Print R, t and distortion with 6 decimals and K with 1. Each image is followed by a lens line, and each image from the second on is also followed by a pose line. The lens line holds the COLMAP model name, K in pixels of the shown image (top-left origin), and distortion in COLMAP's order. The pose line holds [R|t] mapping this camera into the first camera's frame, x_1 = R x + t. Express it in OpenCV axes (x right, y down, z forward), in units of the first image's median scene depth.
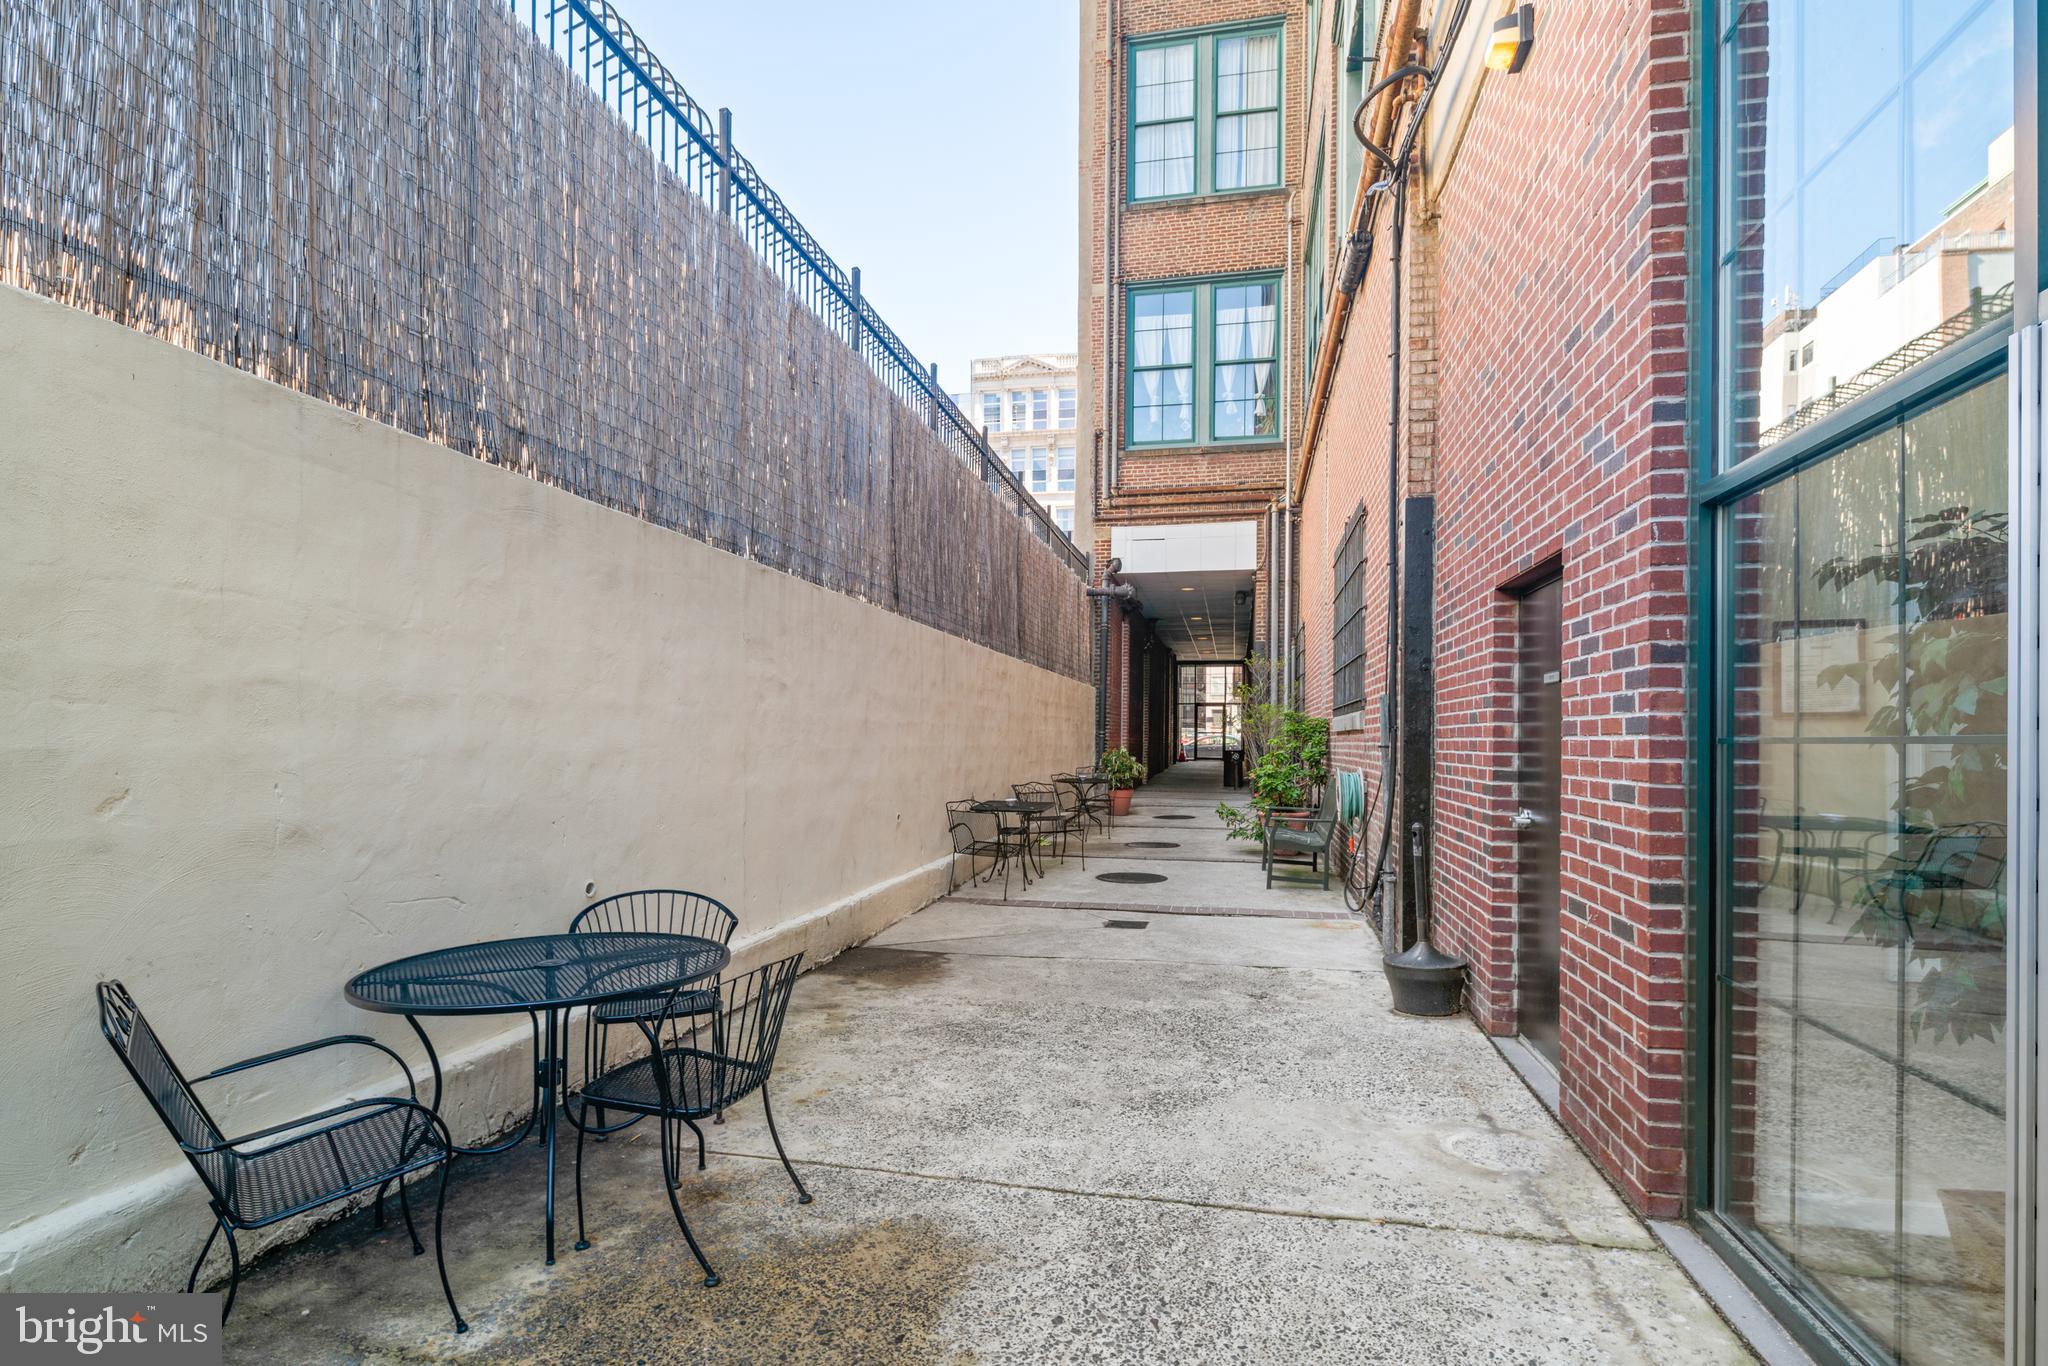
lens RADIAL K [[1001.9, 0, 1022.4], [0, 1001.9, 742.3], [0, 0, 1]] dist [-0.003906, -0.000425]
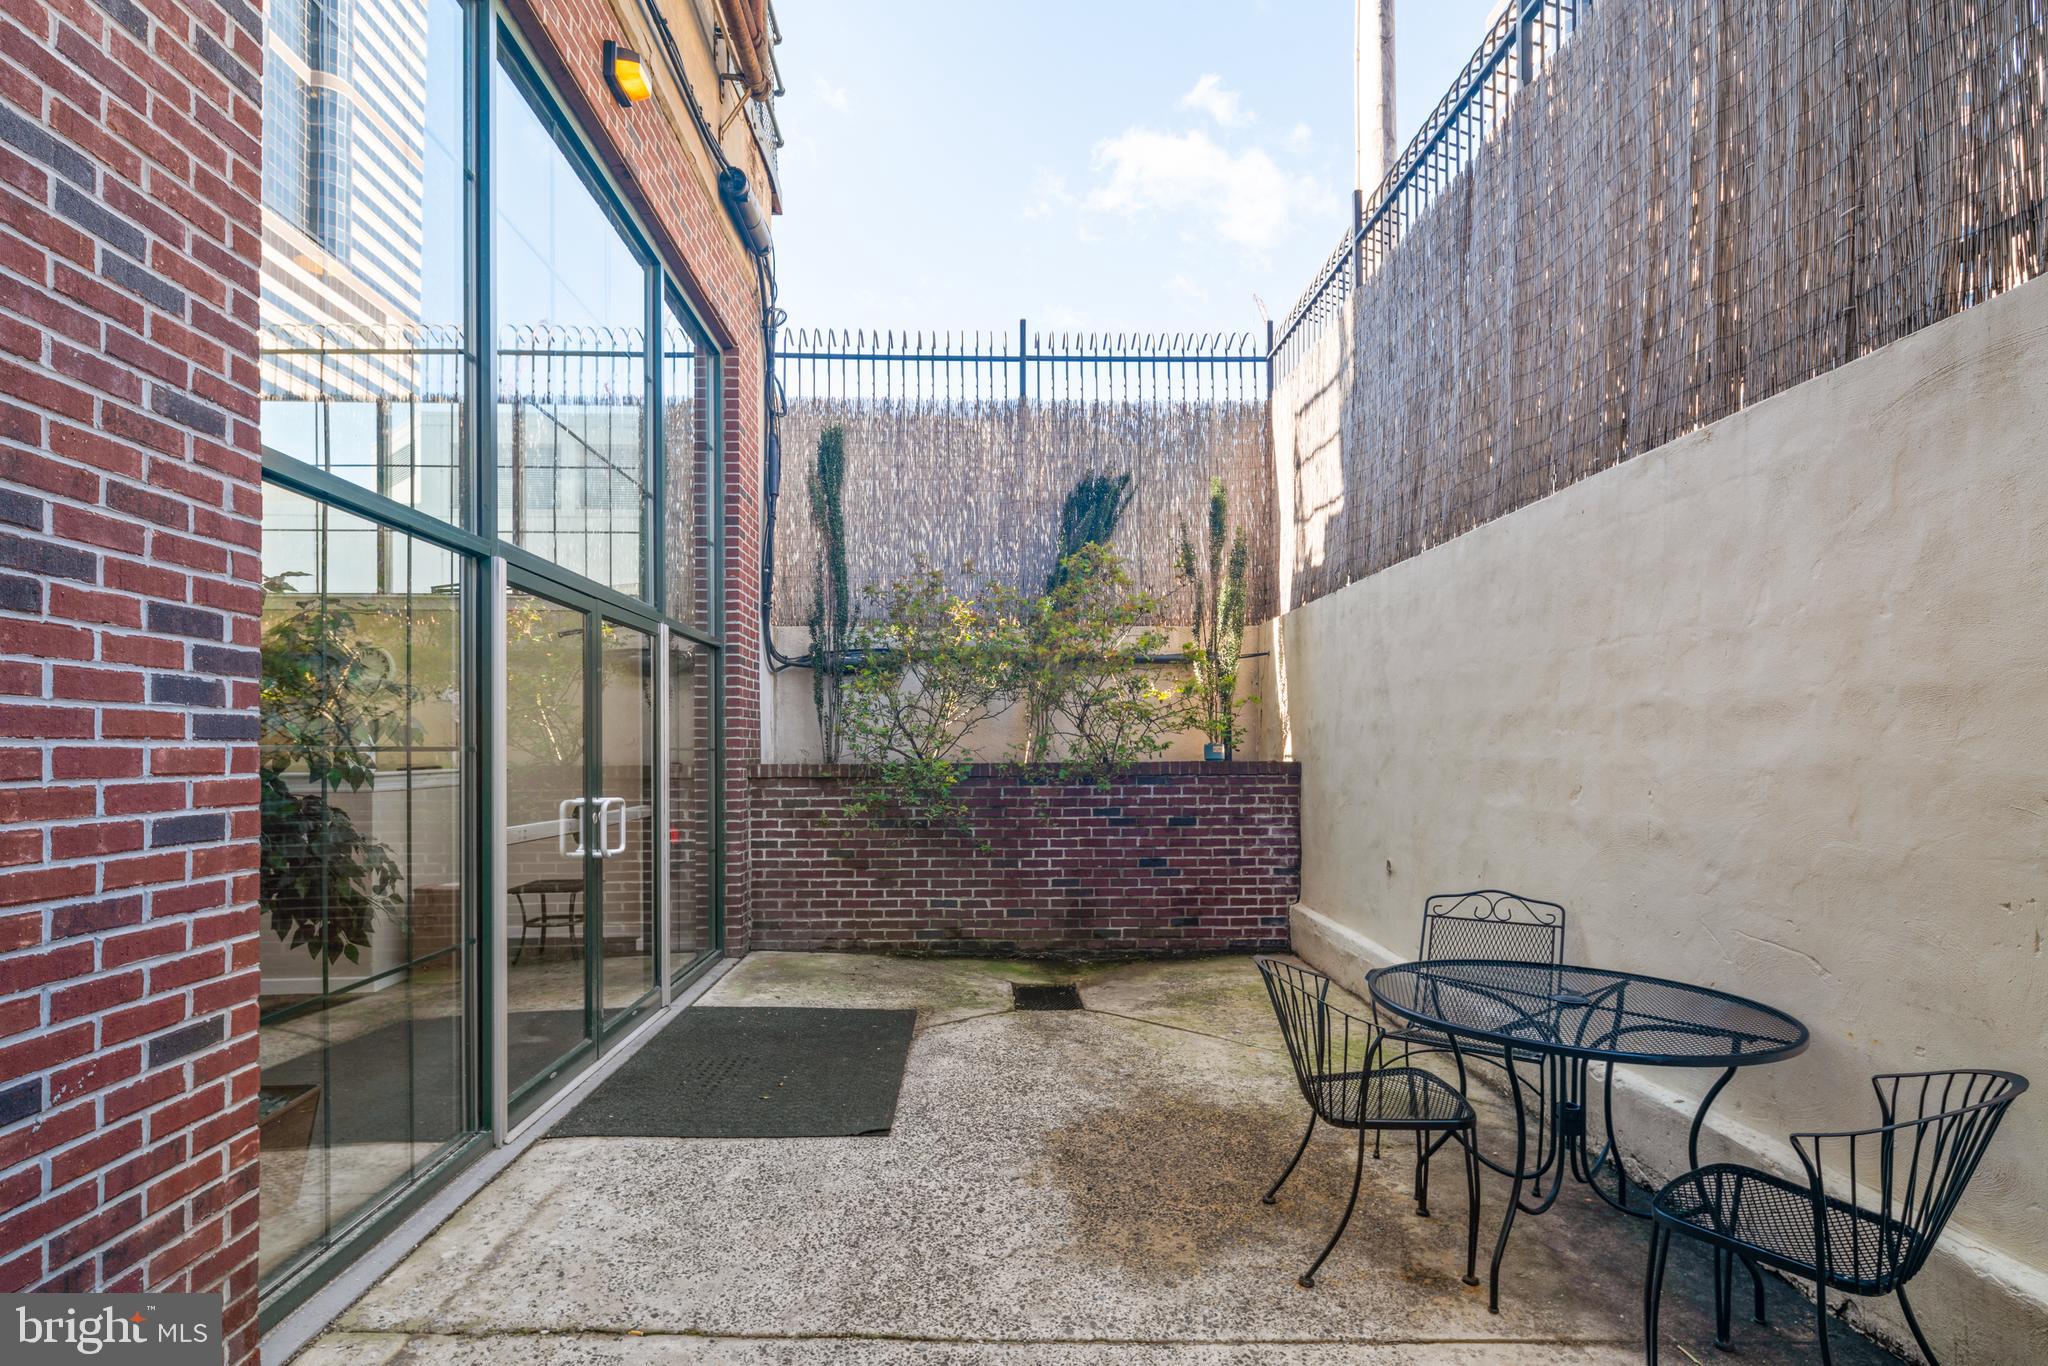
lens RADIAL K [[1001.9, 0, 1022.4], [0, 1001.9, 742.3], [0, 0, 1]] dist [-0.003906, -0.000425]
pose [[-0.968132, -0.005764, -0.250373, 0.244890], [-0.004133, 0.999967, -0.007039, -0.003679], [0.250405, -0.005780, -0.968124, 1.808091]]
